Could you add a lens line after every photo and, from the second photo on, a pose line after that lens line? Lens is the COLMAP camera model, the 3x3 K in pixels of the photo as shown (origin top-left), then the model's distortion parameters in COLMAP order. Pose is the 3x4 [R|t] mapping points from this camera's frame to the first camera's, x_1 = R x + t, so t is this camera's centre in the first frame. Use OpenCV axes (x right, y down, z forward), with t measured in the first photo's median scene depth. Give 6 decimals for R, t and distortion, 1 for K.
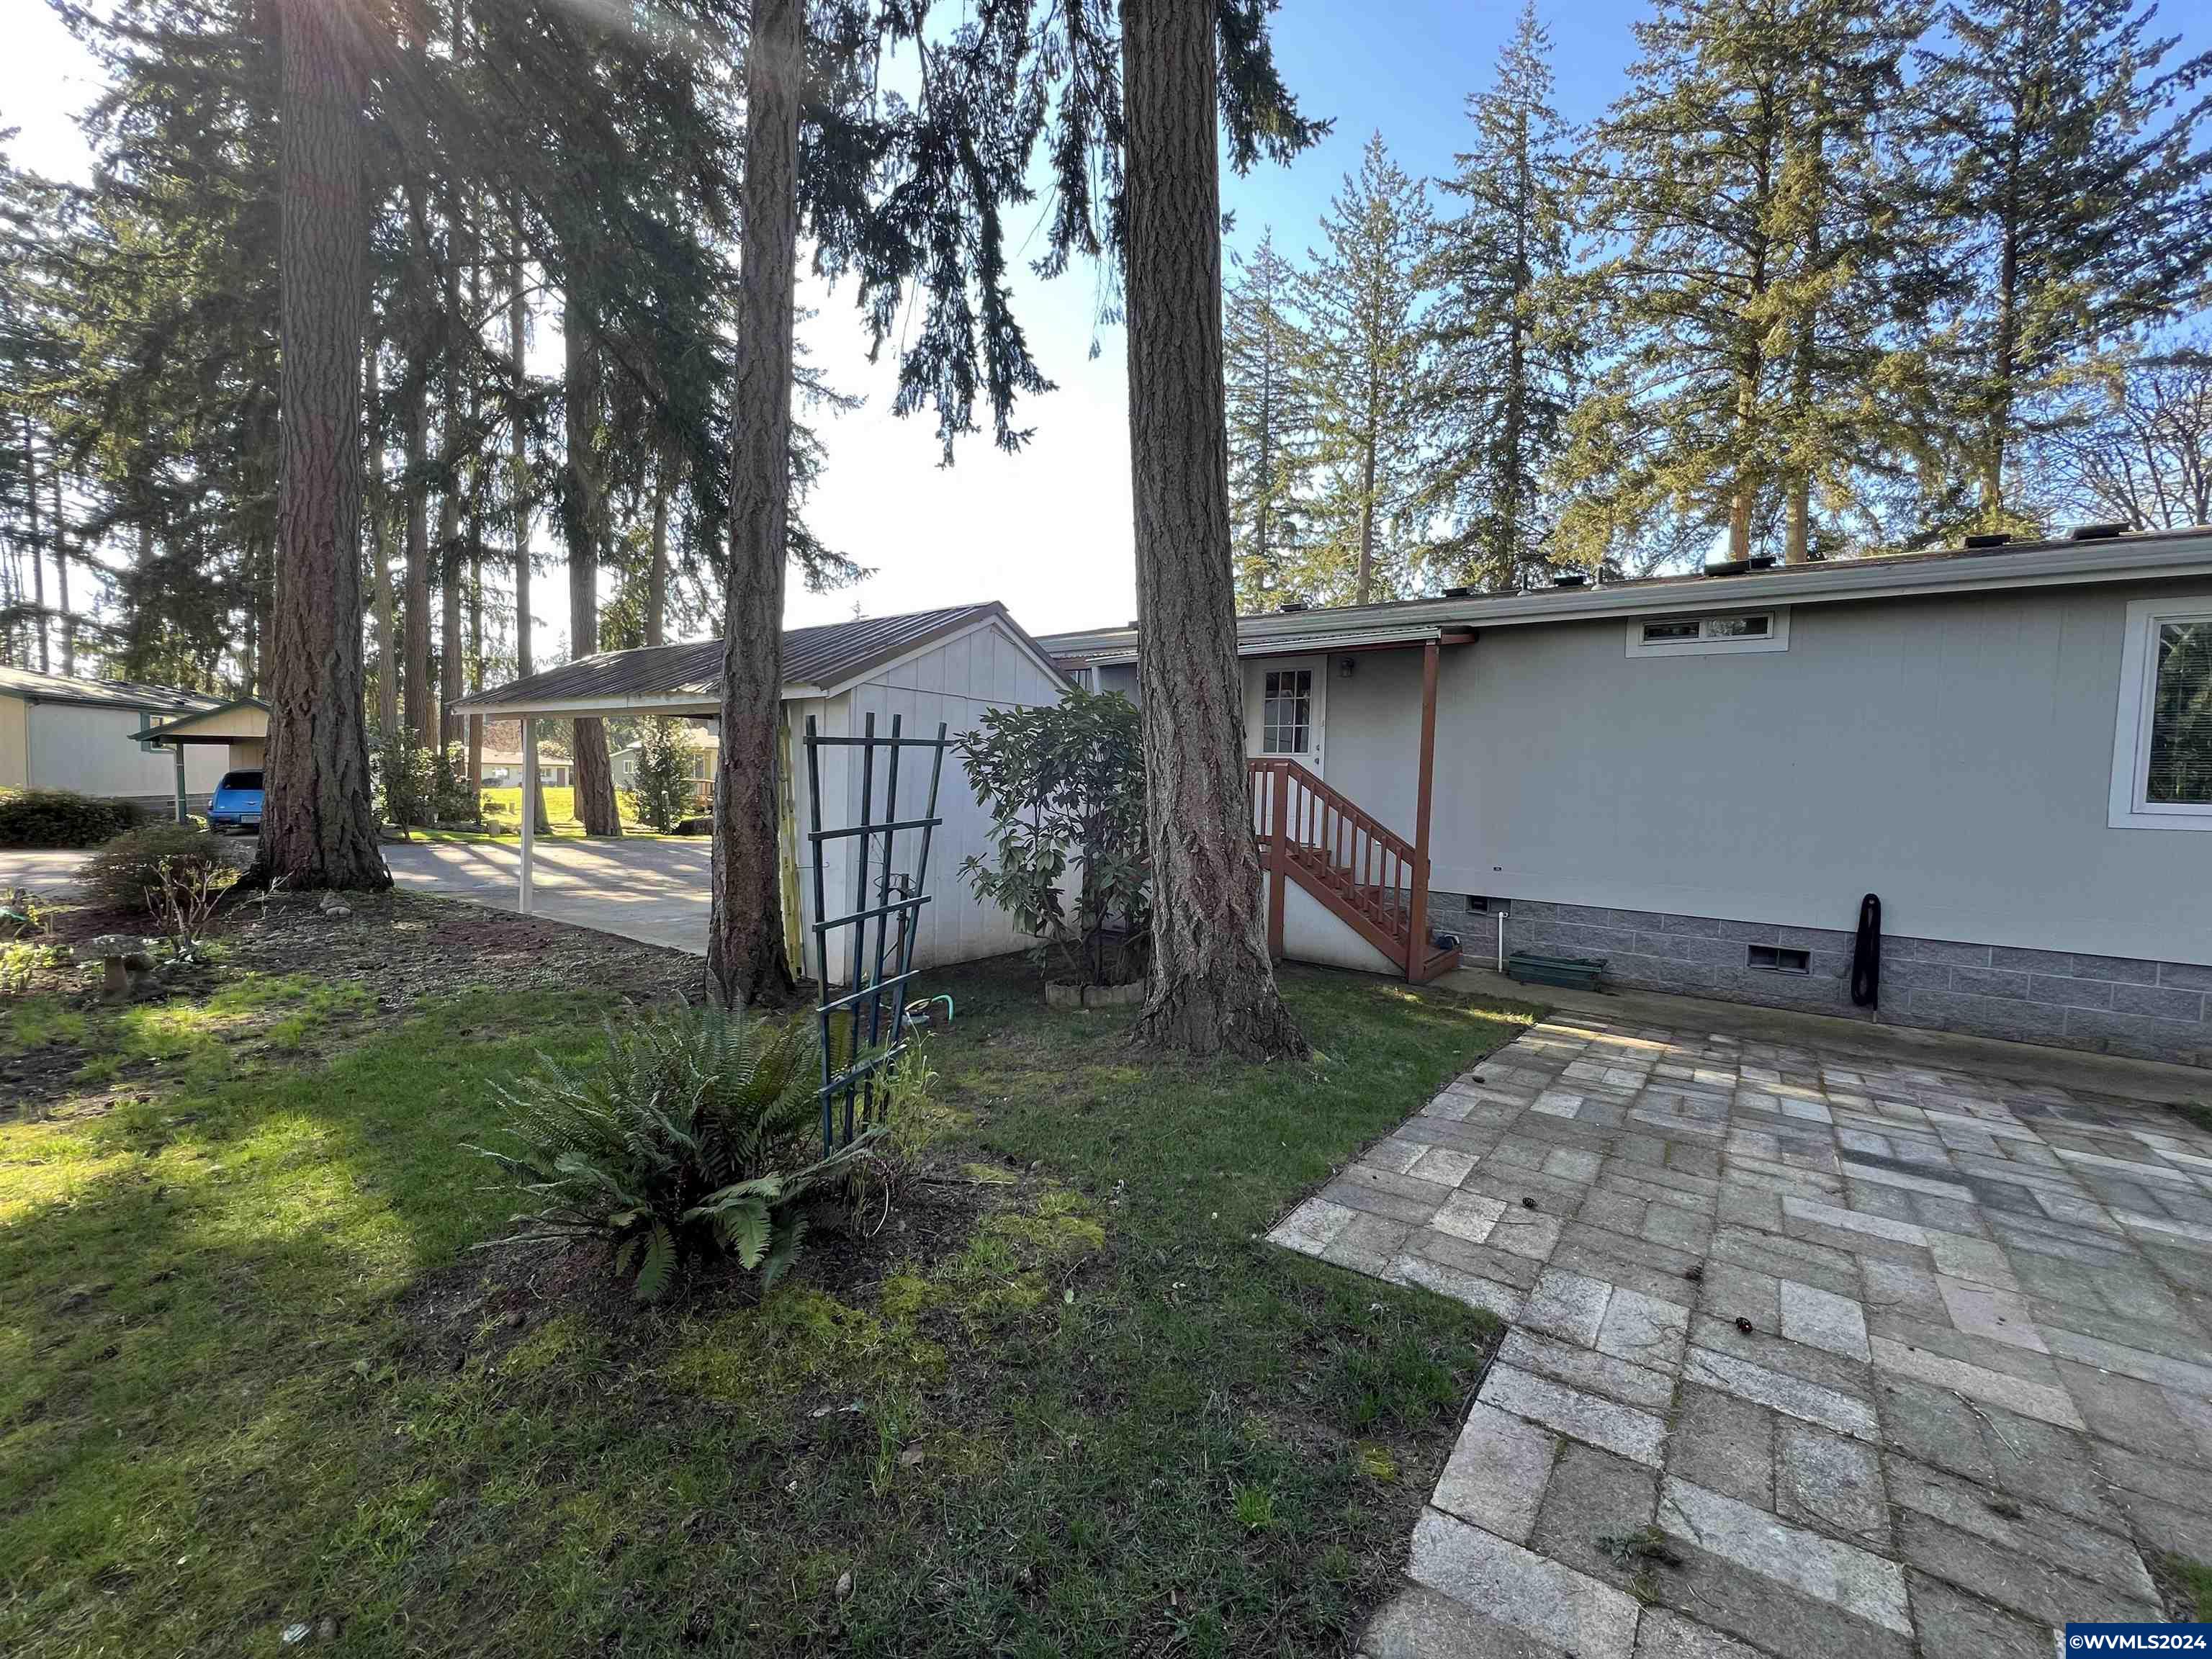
lens RADIAL K [[888.0, 0, 1103.4], [0, 888.0, 826.2], [0, 0, 1]] dist [-0.003024, 0.000894]
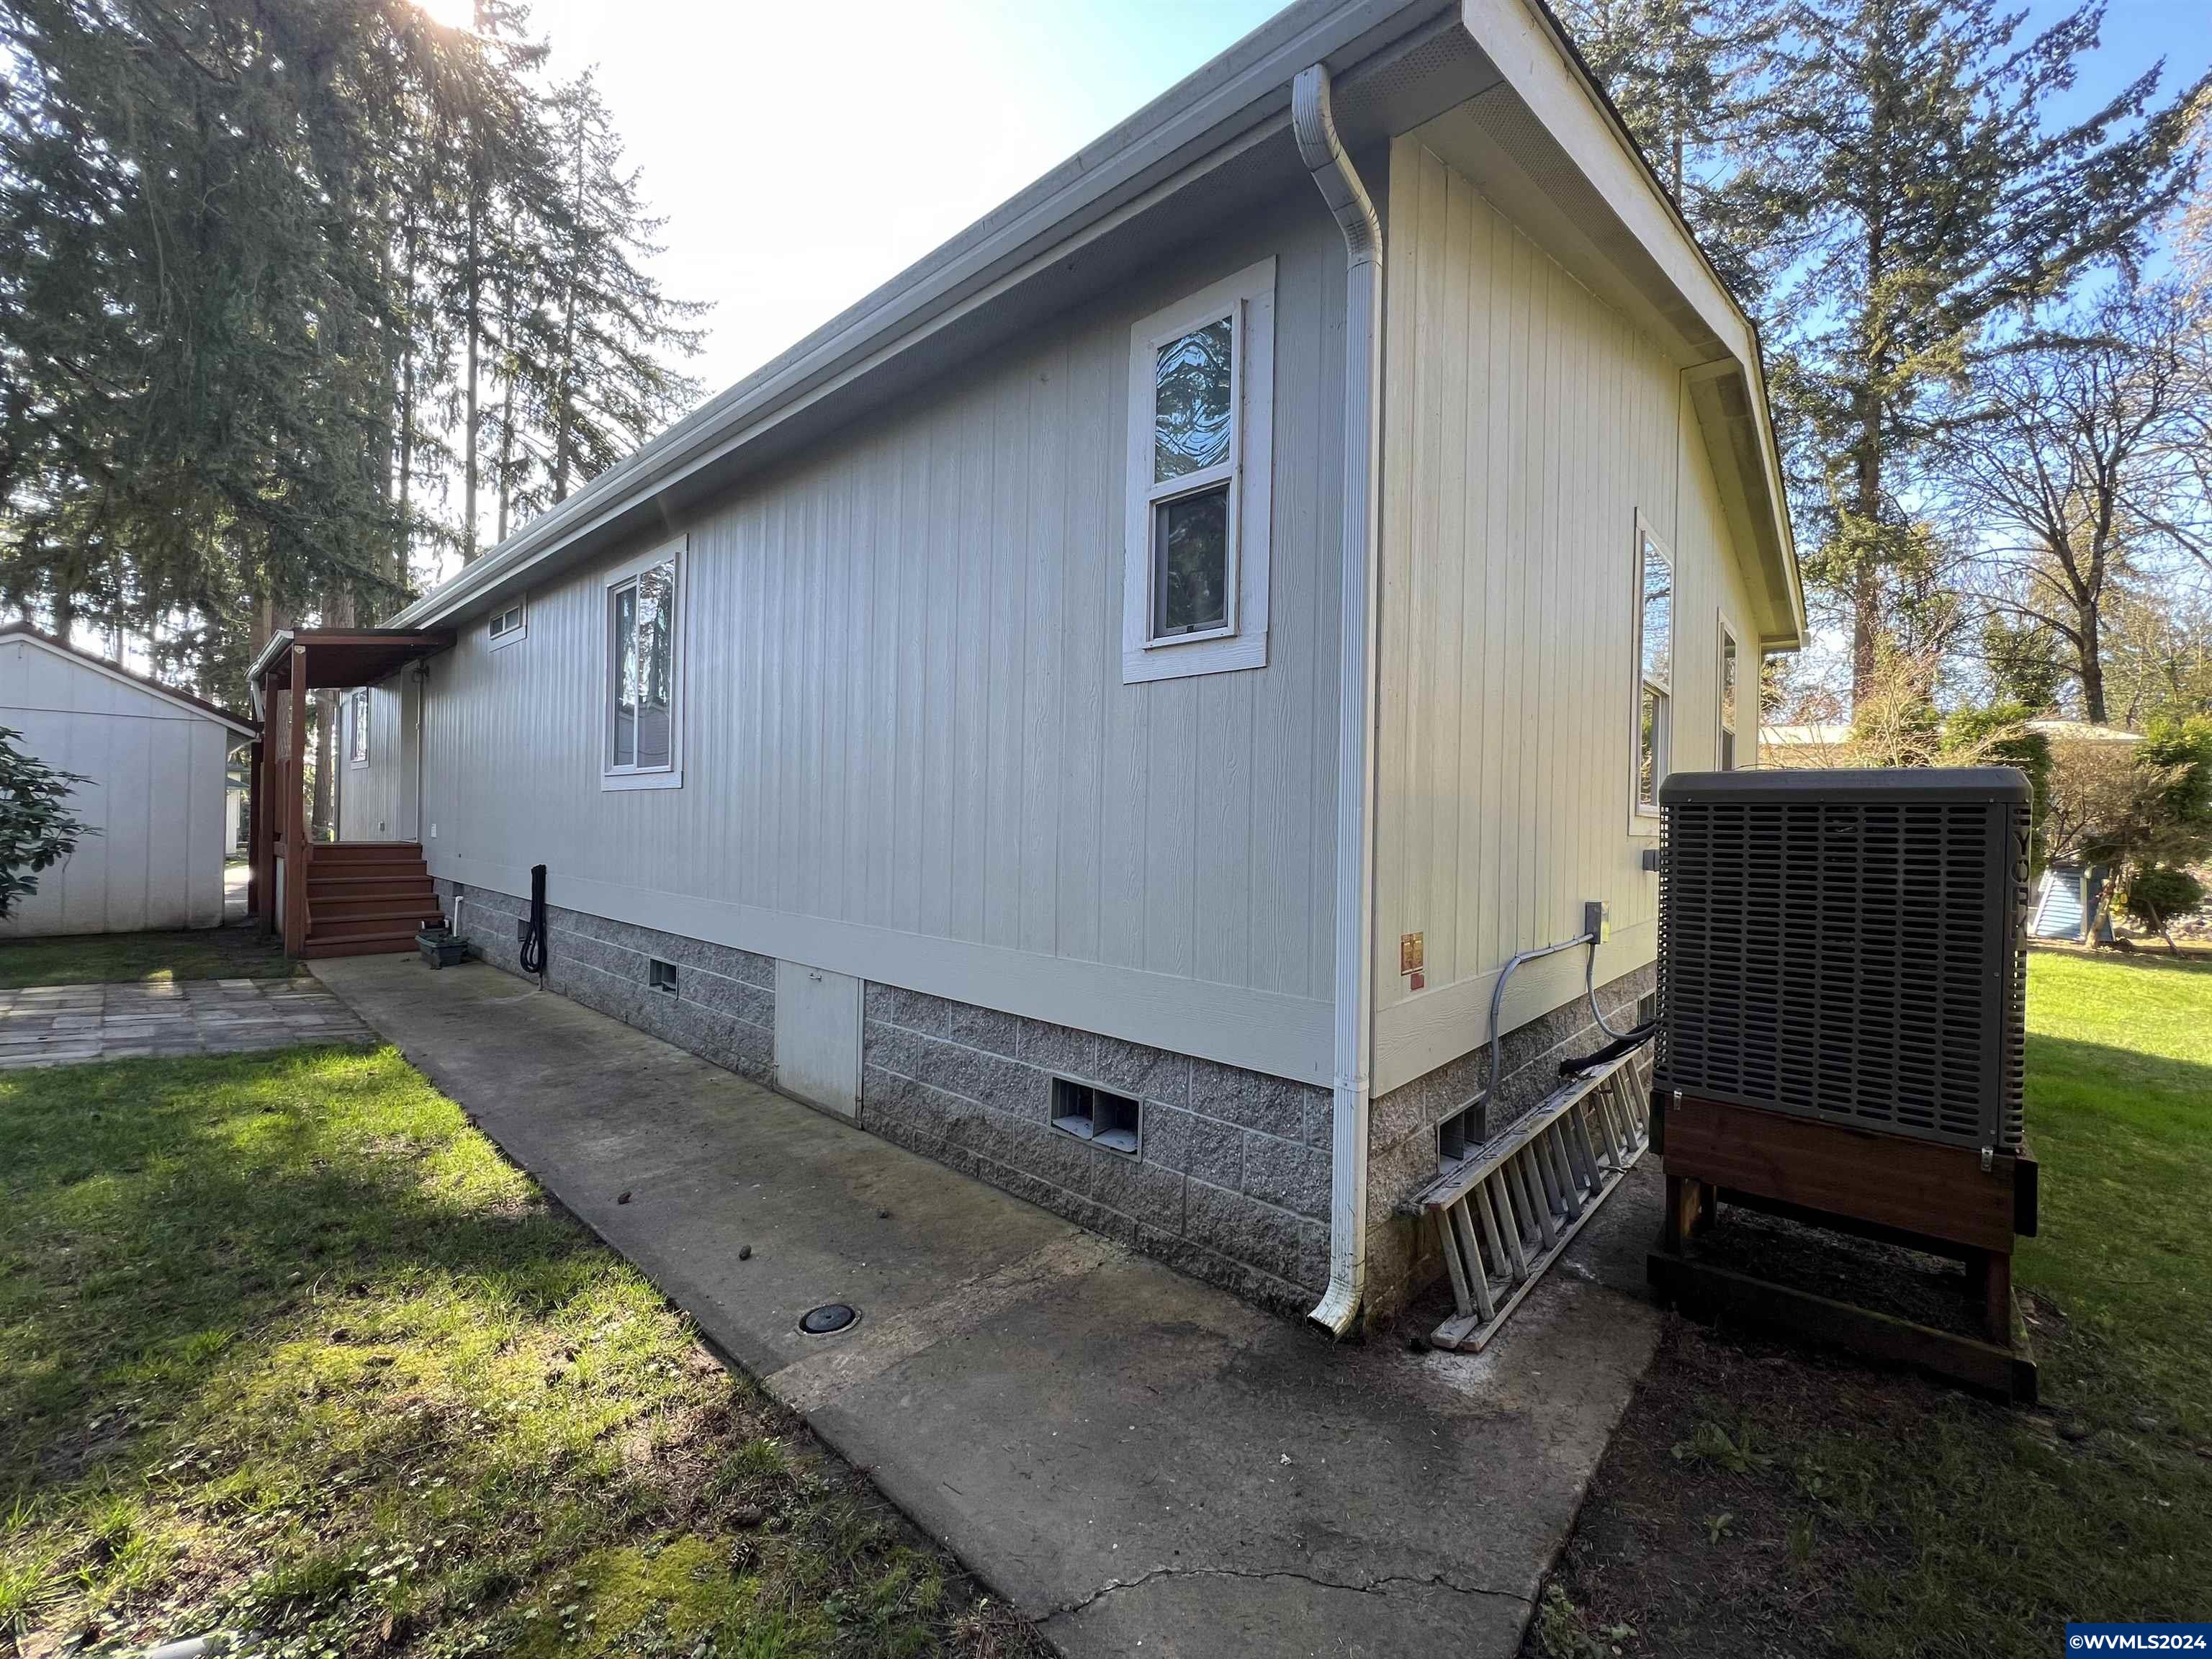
lens RADIAL K [[885.4, 0, 1106.0], [0, 885.4, 829.5], [0, 0, 1]] dist [-0.003755, 0.000493]
pose [[0.994729, -0.012266, -0.101802, 0.320874], [0.007301, 0.998772, -0.049002, 0.018113], [0.102278, 0.048001, 0.993597, 0.010191]]
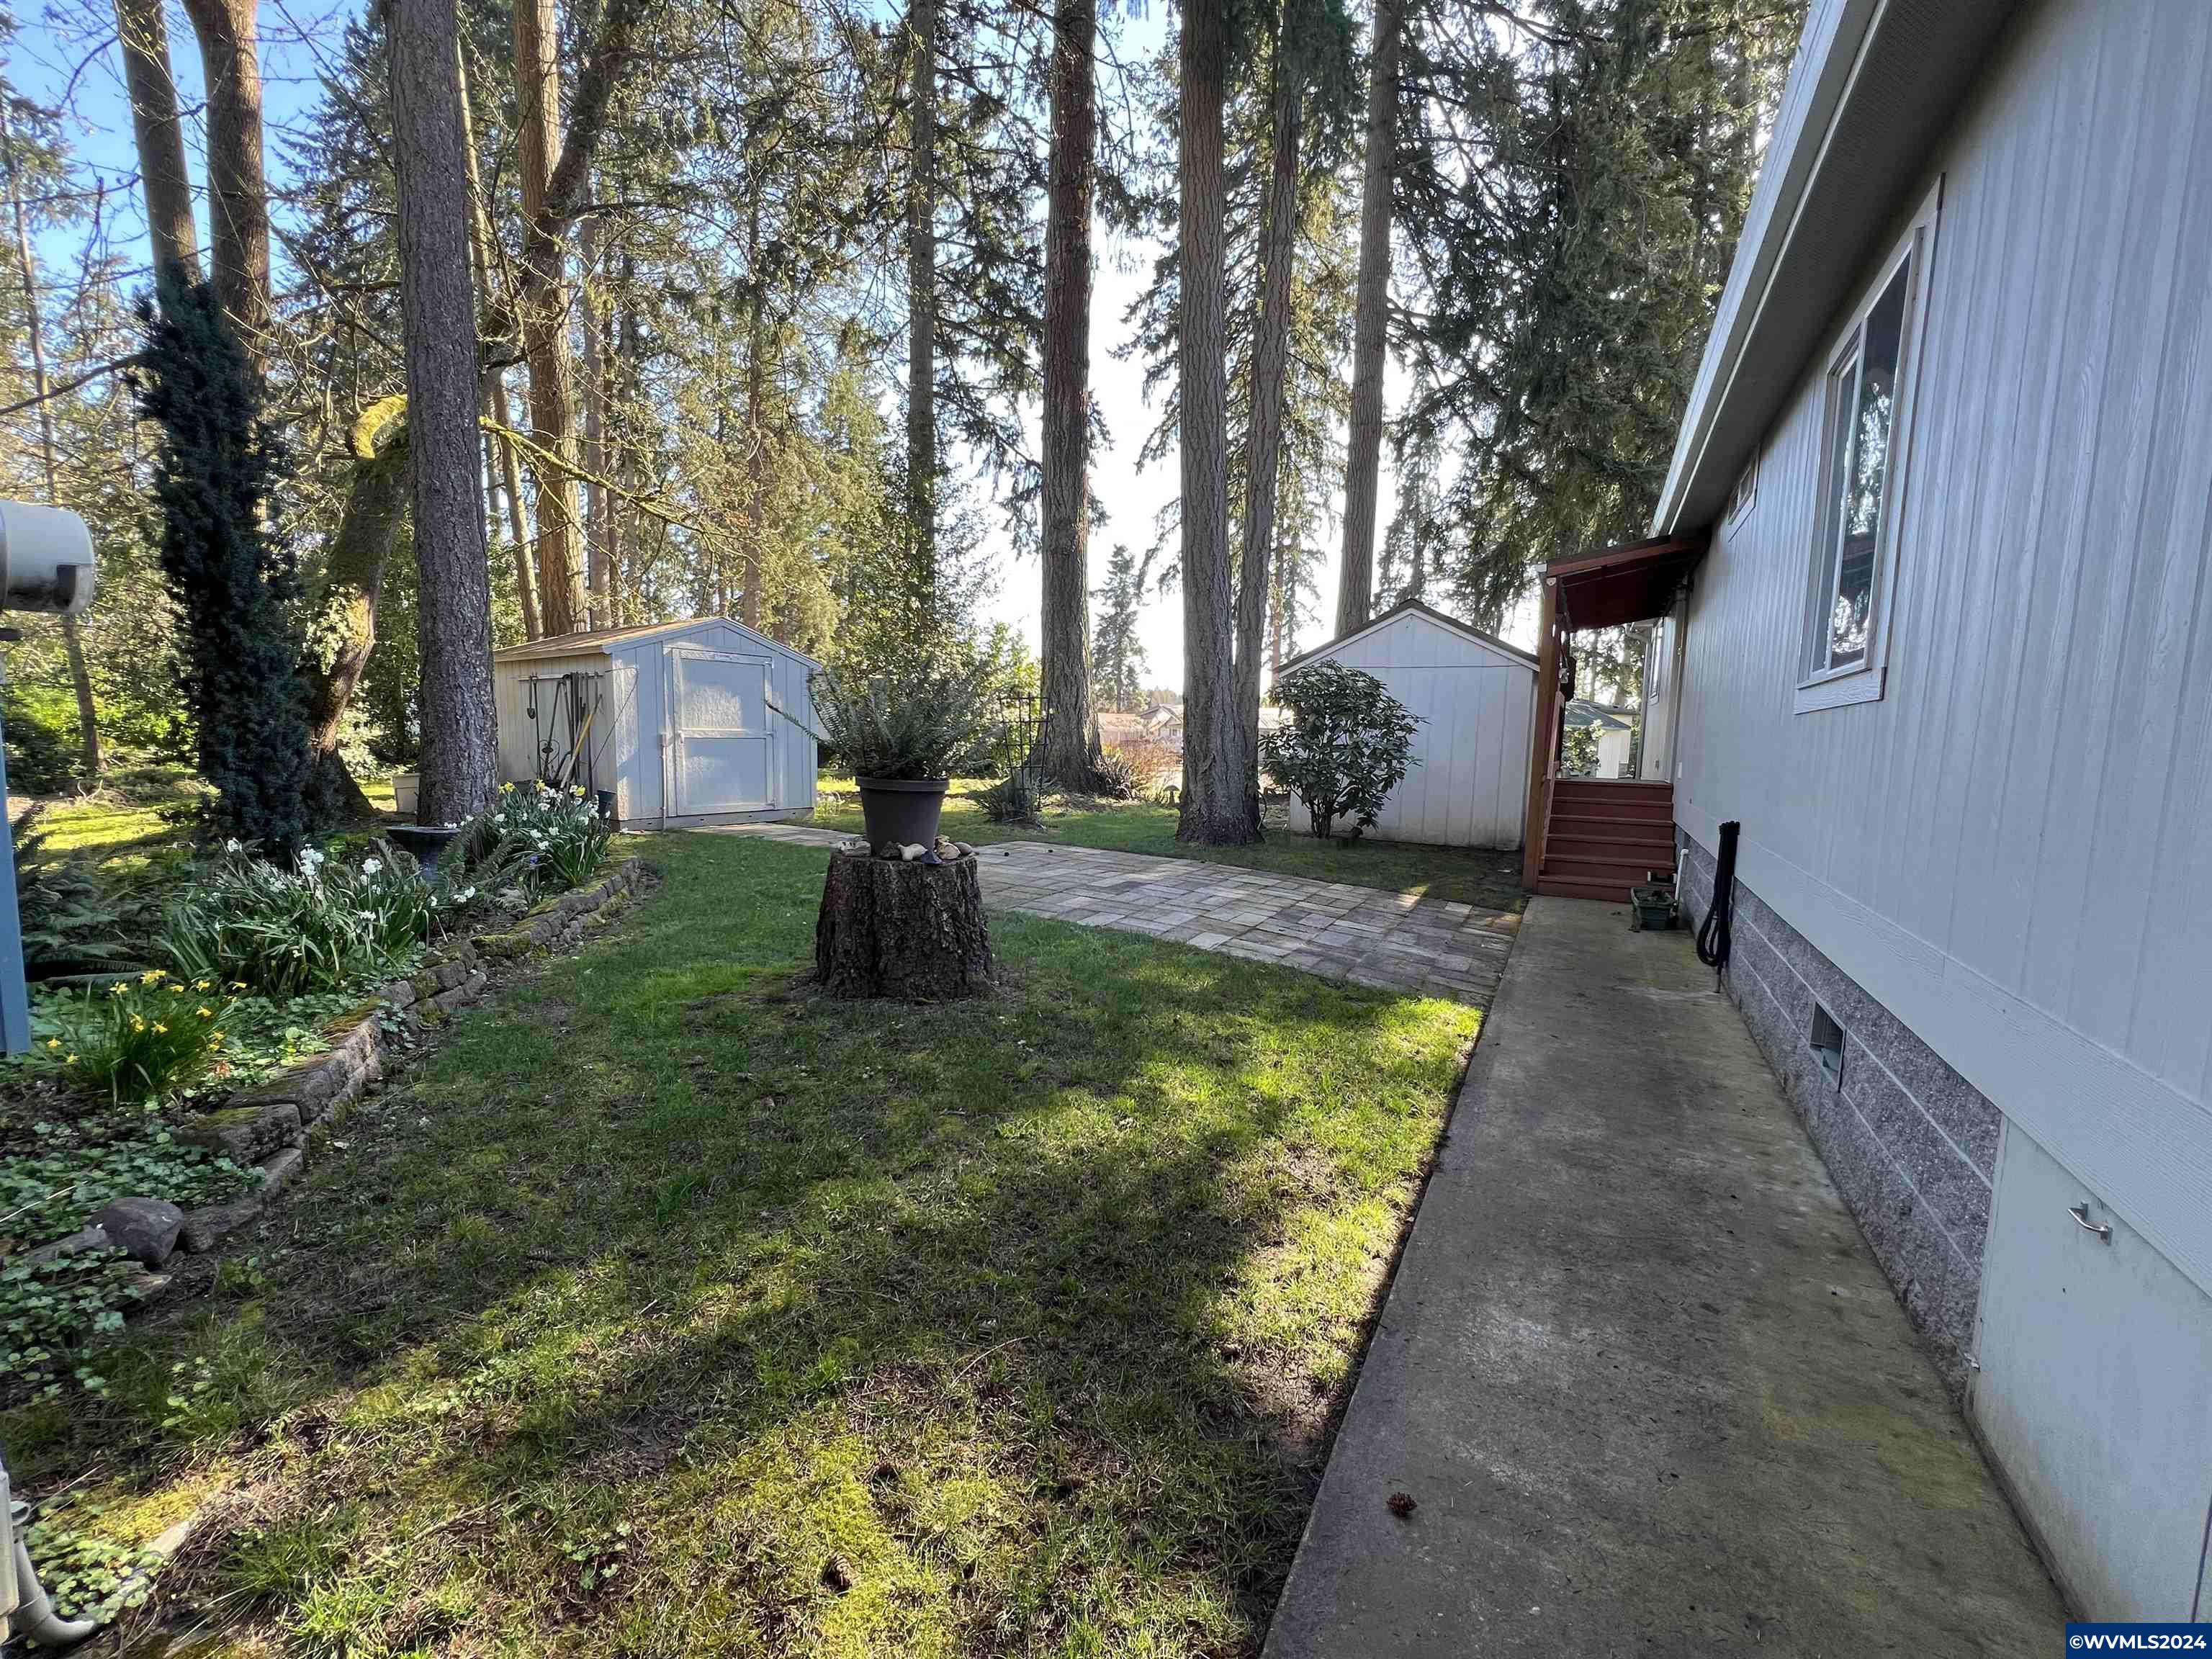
lens RADIAL K [[888.0, 0, 1103.4], [0, 888.0, 826.2], [0, 0, 1]] dist [-0.003024, 0.000894]
pose [[0.133927, 0.074568, -0.988182, 0.302266], [-0.070906, 0.995330, 0.065497, 0.014120], [0.988451, 0.061296, 0.138589, 0.074663]]
